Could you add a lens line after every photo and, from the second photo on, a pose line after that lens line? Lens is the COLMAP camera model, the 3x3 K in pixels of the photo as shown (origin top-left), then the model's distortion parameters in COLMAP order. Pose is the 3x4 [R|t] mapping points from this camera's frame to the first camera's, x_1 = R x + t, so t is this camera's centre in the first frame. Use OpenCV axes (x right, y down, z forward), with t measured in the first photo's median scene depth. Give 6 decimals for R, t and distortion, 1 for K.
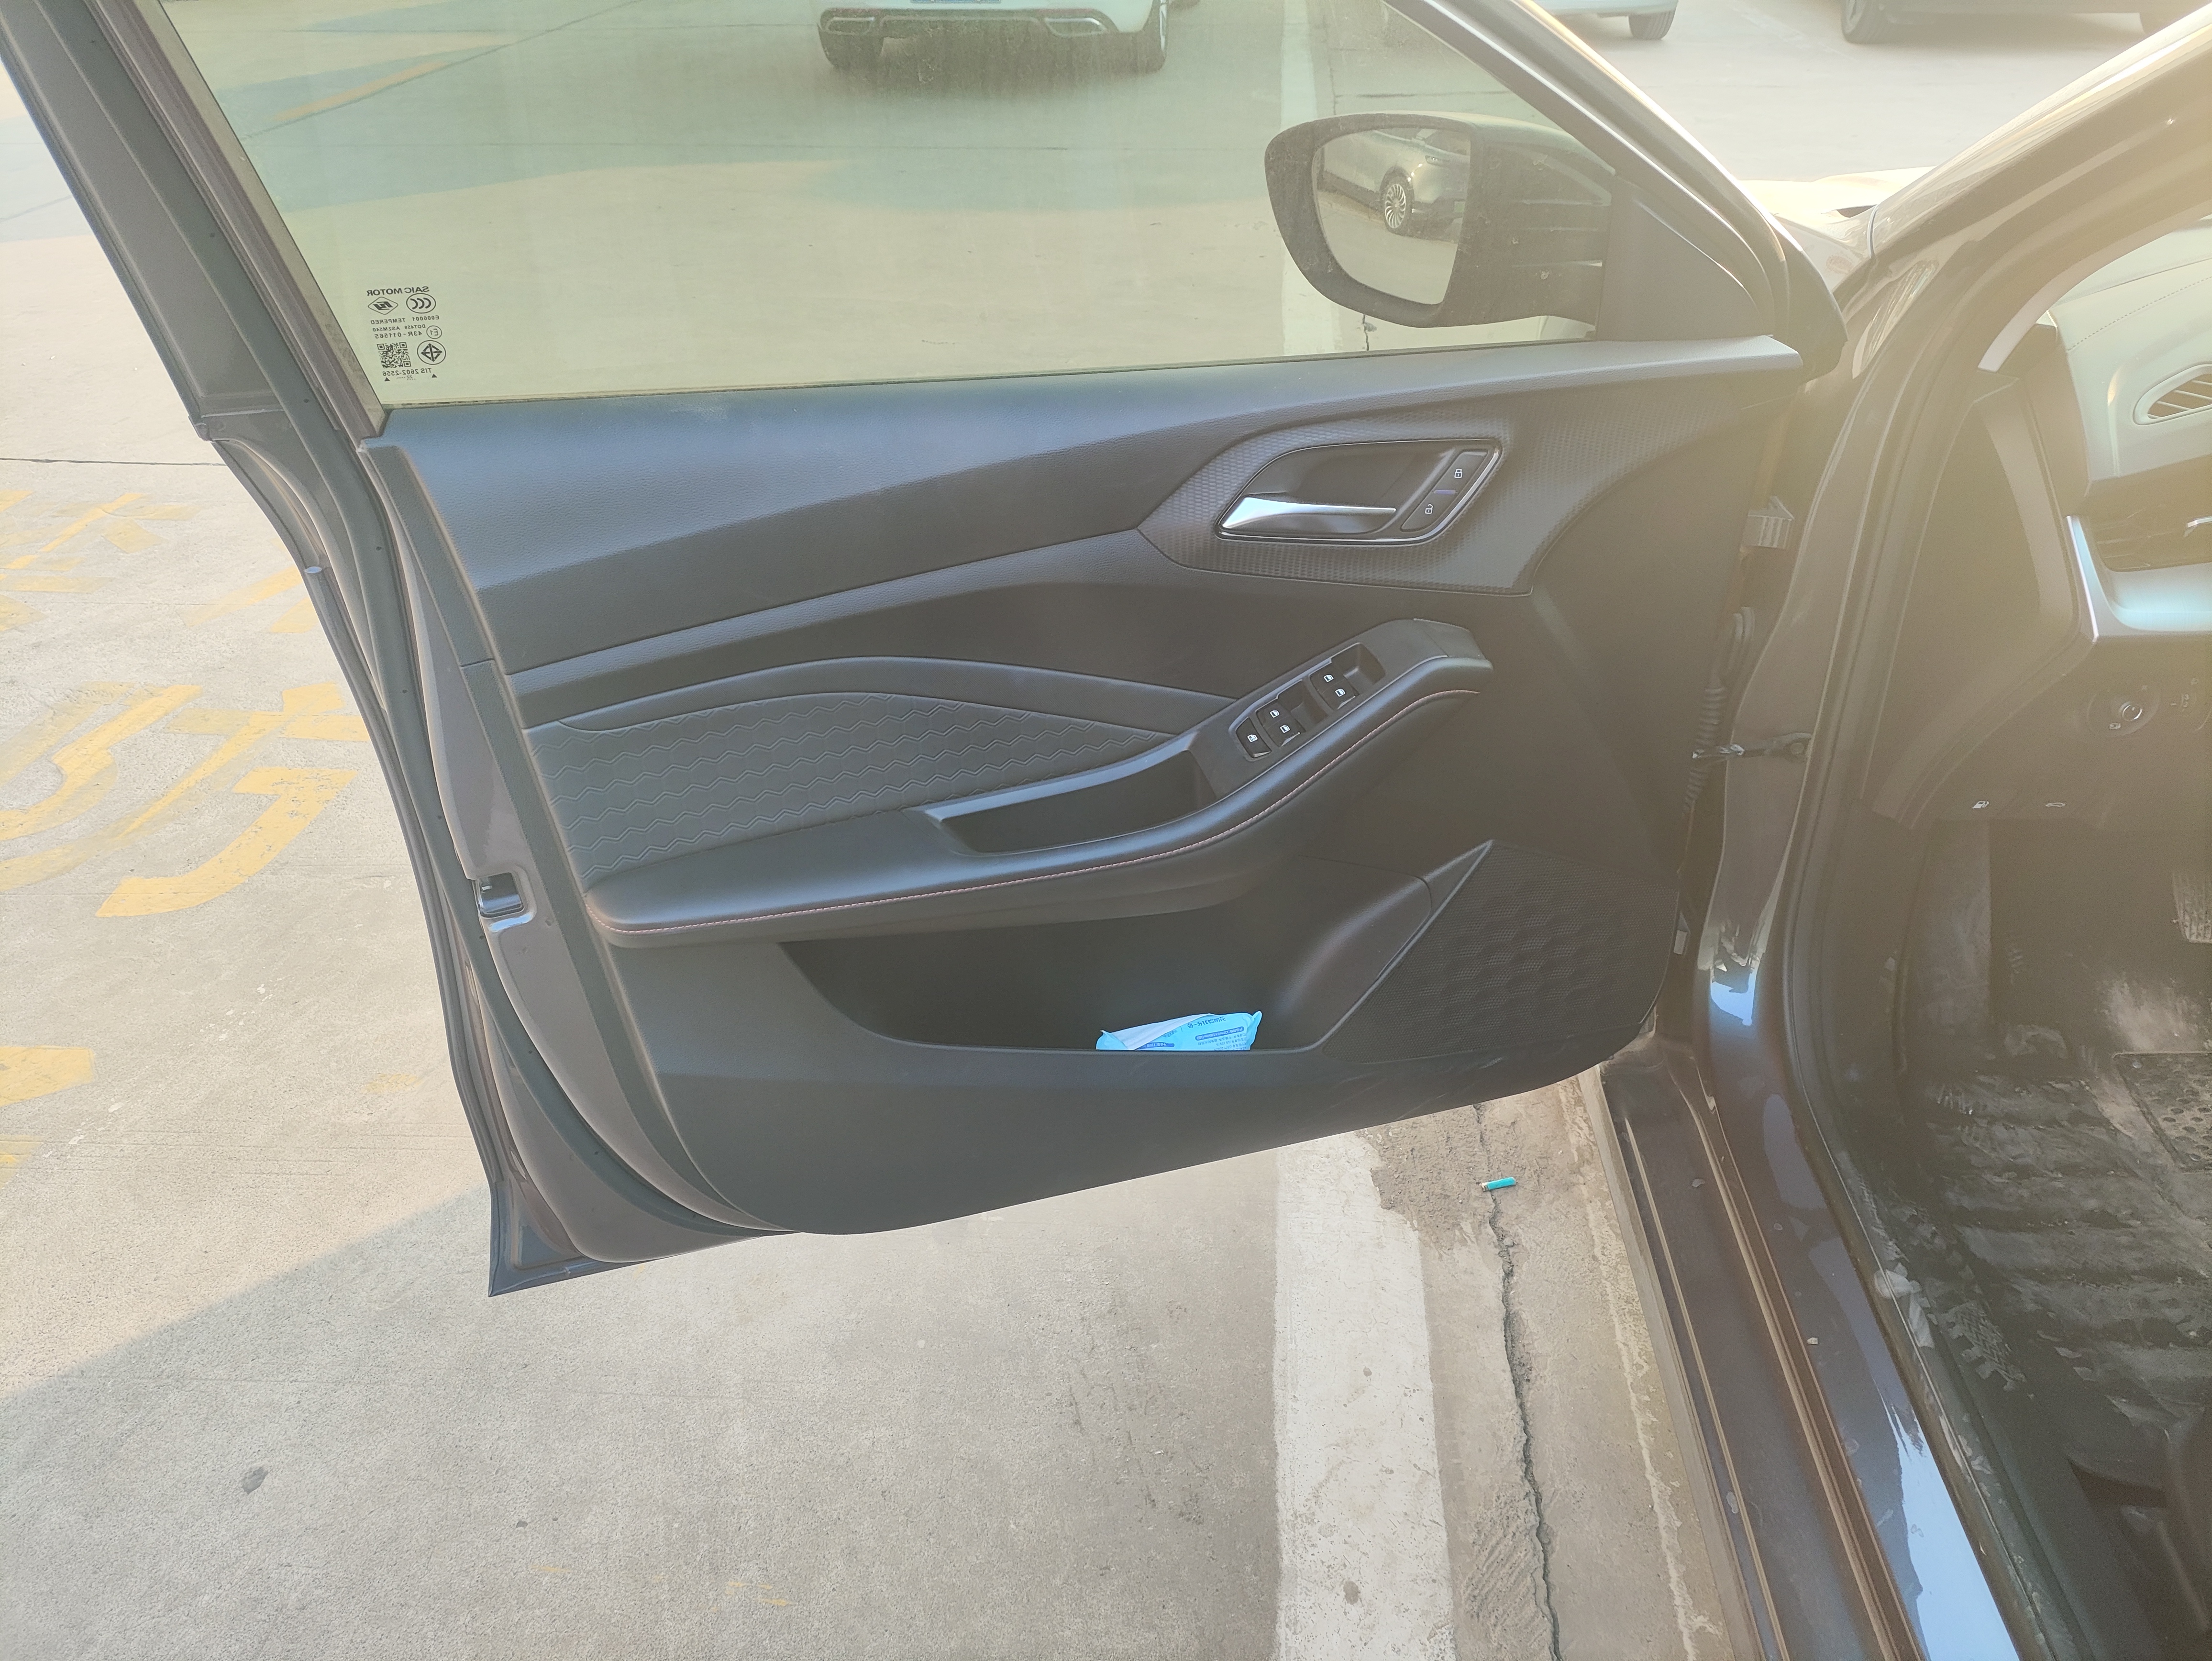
lens RADIAL K [[1673.0, 0, 1106.0], [0, 1673.0, 830.5], [0, 0, 1]] dist [-0.000959, -0.003201]
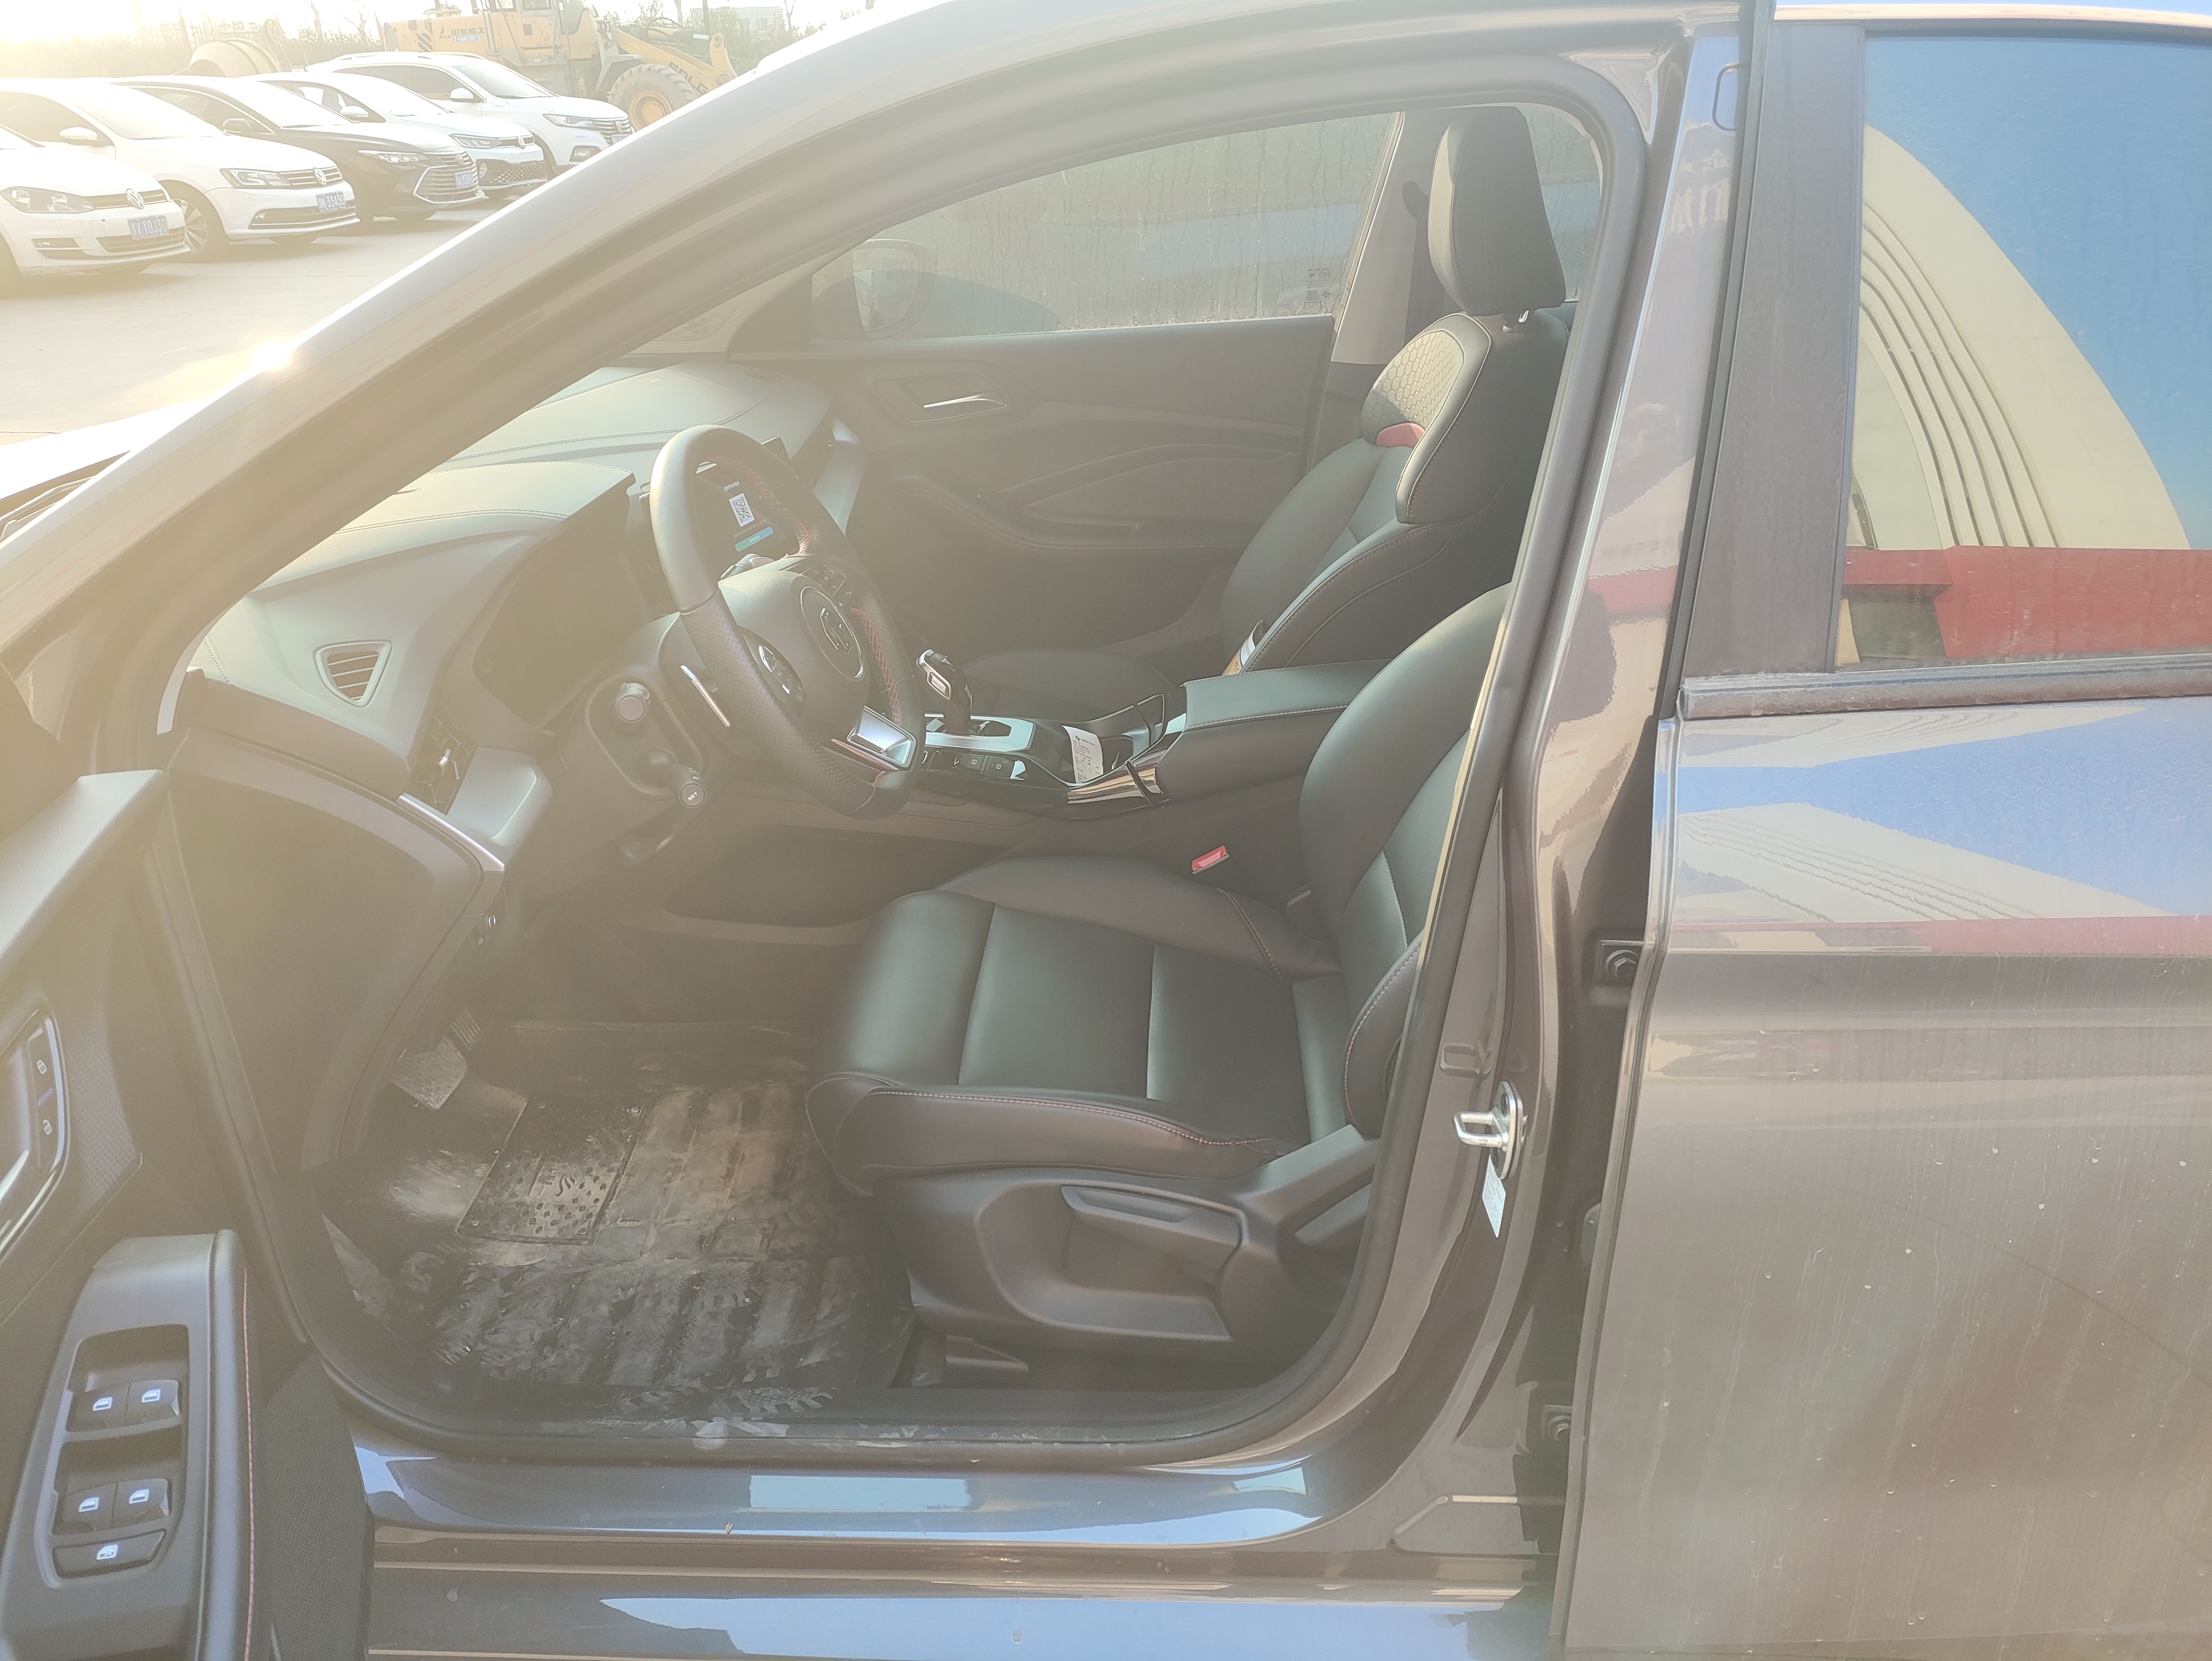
lens RADIAL K [[1673.0, 0, 1106.0], [0, 1673.0, 830.5], [0, 0, 1]] dist [-0.000959, -0.003201]
pose [[-0.023794, -0.401347, 0.915617, -0.313404], [0.549527, 0.759848, 0.347349, -0.221799], [-0.835137, 0.511421, 0.202471, 0.315601]]
